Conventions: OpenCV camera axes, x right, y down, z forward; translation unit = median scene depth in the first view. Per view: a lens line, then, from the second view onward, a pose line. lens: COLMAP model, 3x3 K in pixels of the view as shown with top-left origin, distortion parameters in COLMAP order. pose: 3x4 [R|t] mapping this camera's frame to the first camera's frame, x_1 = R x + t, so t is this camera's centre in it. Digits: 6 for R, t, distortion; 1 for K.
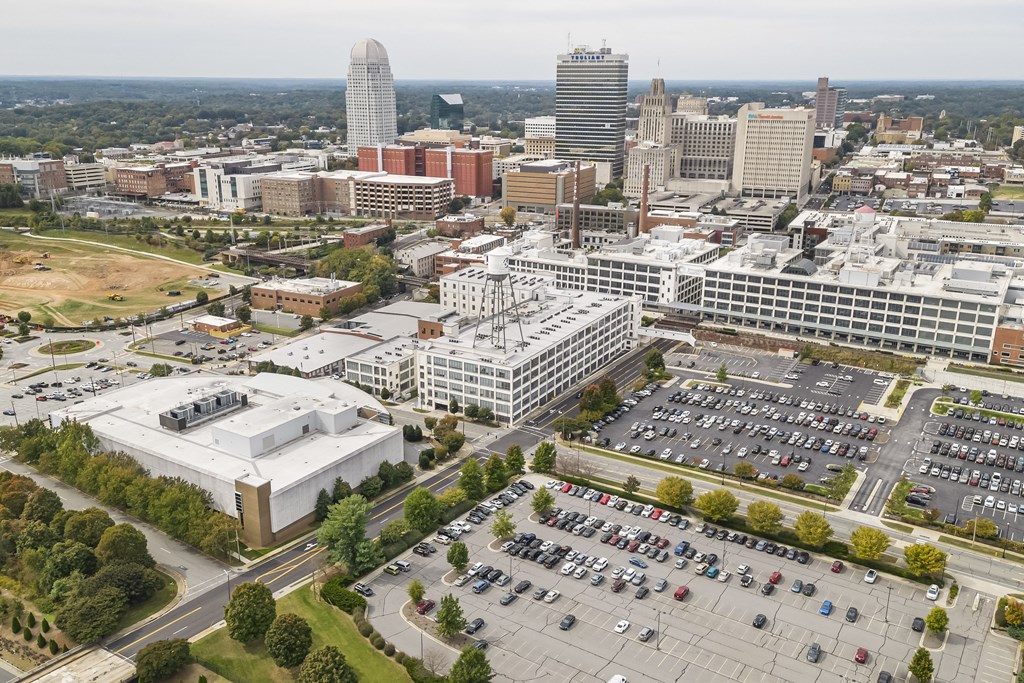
lens RADIAL K [[847.9, 0, 510.1], [0, 847.9, 340.0], [0, 0, 1]] dist [0.108550, -0.164850]
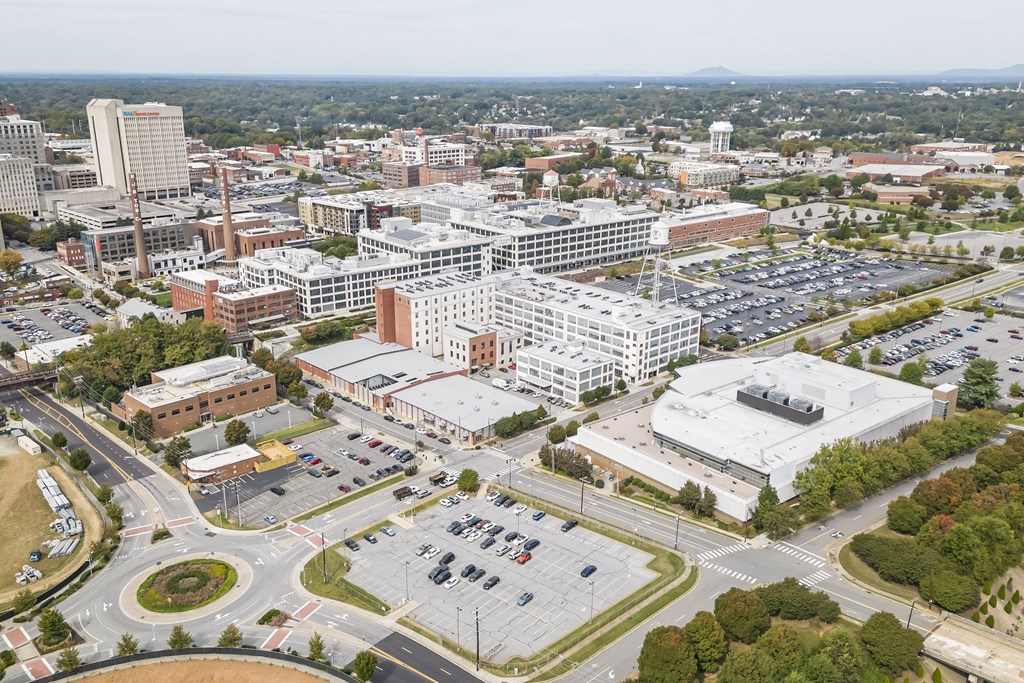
lens RADIAL K [[847.9, 0, 510.1], [0, 847.9, 340.0], [0, 0, 1]] dist [0.108550, -0.164850]
pose [[0.314174, -0.285340, 0.905470, -0.779821], [0.276443, 0.939929, 0.200280, -0.163258], [-0.908226, 0.187388, 0.374182, 0.511137]]
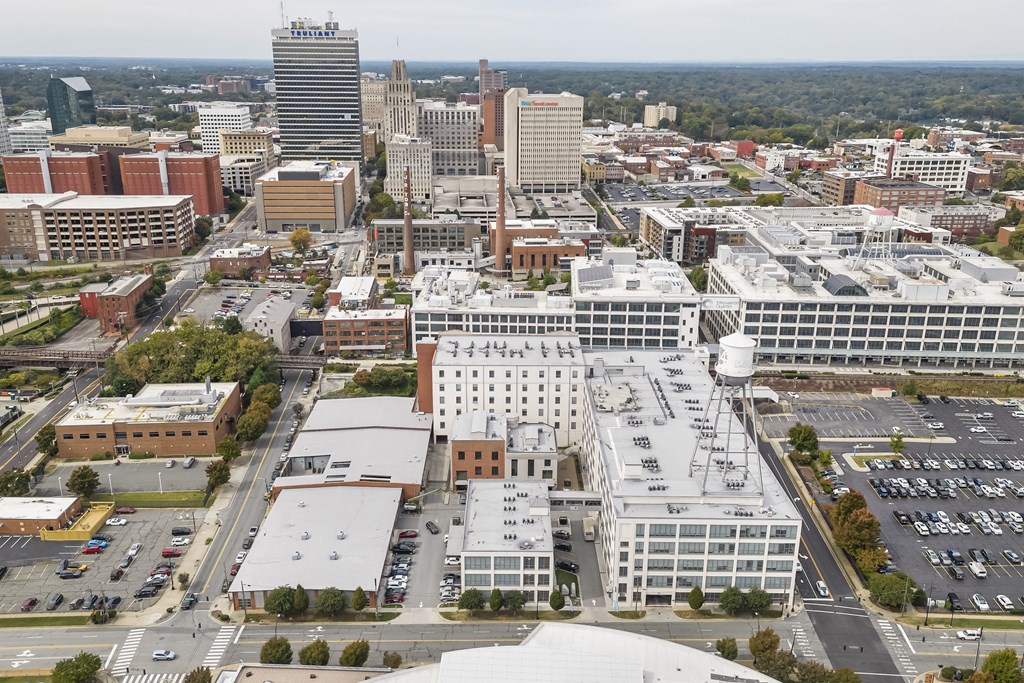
lens RADIAL K [[847.9, 0, 510.1], [0, 847.9, 340.0], [0, 0, 1]] dist [0.108550, -0.164850]
pose [[0.870674, -0.154339, 0.467018, -0.298619], [0.144392, 0.987862, 0.057272, -0.107977], [-0.470189, 0.017569, 0.882391, 0.343575]]
